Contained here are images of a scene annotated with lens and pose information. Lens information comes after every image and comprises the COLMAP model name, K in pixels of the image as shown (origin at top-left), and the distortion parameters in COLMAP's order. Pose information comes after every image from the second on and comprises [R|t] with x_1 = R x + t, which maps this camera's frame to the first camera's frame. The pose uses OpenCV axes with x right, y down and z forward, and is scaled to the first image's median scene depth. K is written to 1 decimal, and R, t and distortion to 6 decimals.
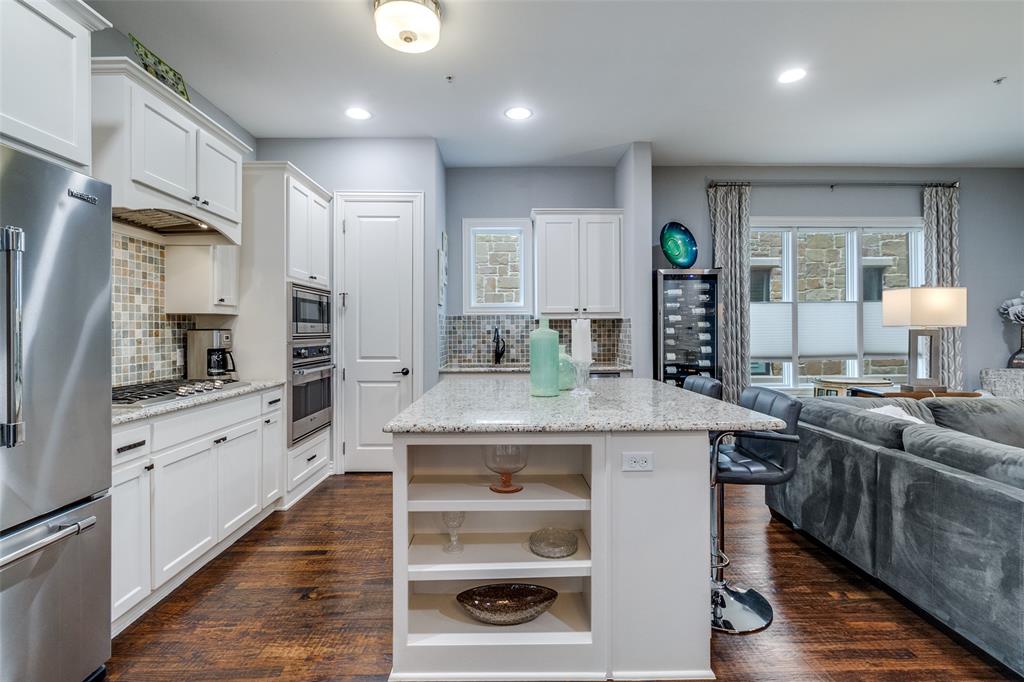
lens RADIAL K [[471.5, 0, 512.0], [0, 471.5, 330.3], [0, 0, 1]] dist [0.001383, 0.000724]
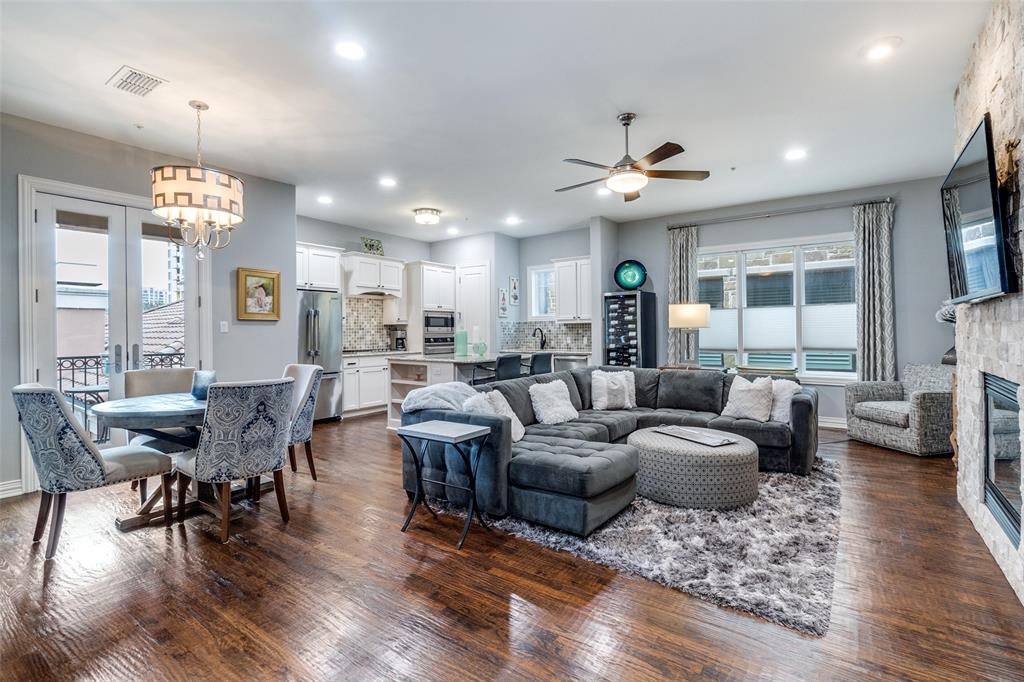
lens RADIAL K [[471.5, 0, 512.0], [0, 471.5, 330.3], [0, 0, 1]] dist [0.001383, 0.000724]
pose [[0.802863, -0.002016, -0.596160, 1.281364], [0.003939, 0.999990, 0.001923, -0.004176], [0.596150, -0.003892, 0.802864, -0.635144]]
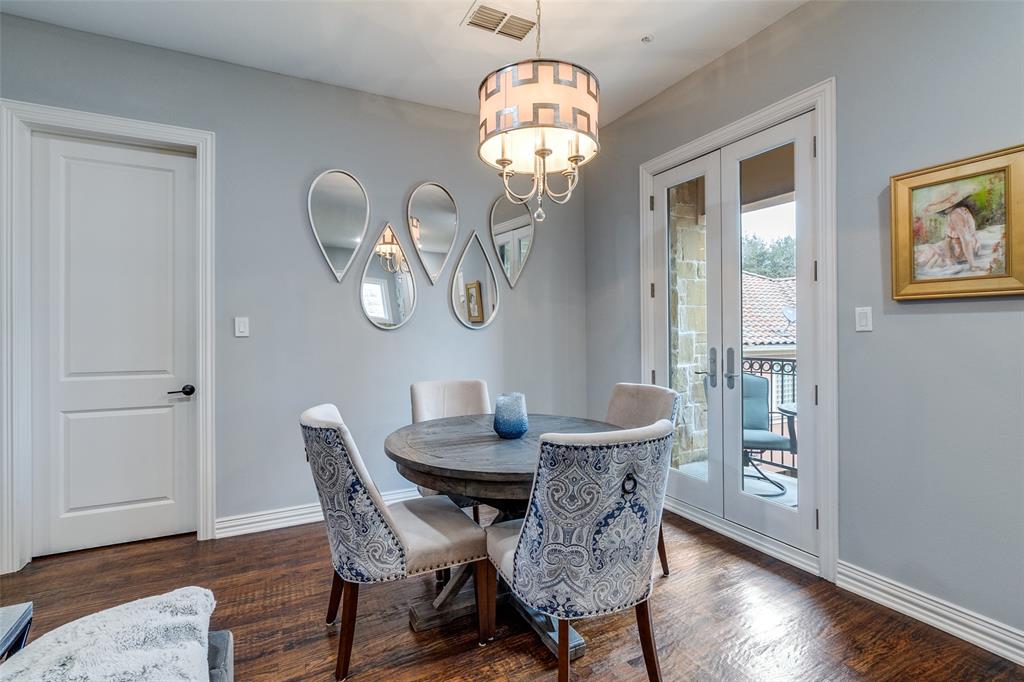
lens RADIAL K [[471.5, 0, 512.0], [0, 471.5, 330.3], [0, 0, 1]] dist [0.001383, 0.000724]
pose [[-0.891391, 0.010061, -0.453123, 0.461740], [0.011158, 0.999938, 0.000253, -0.004913], [0.453097, -0.004830, -0.891448, 0.342741]]
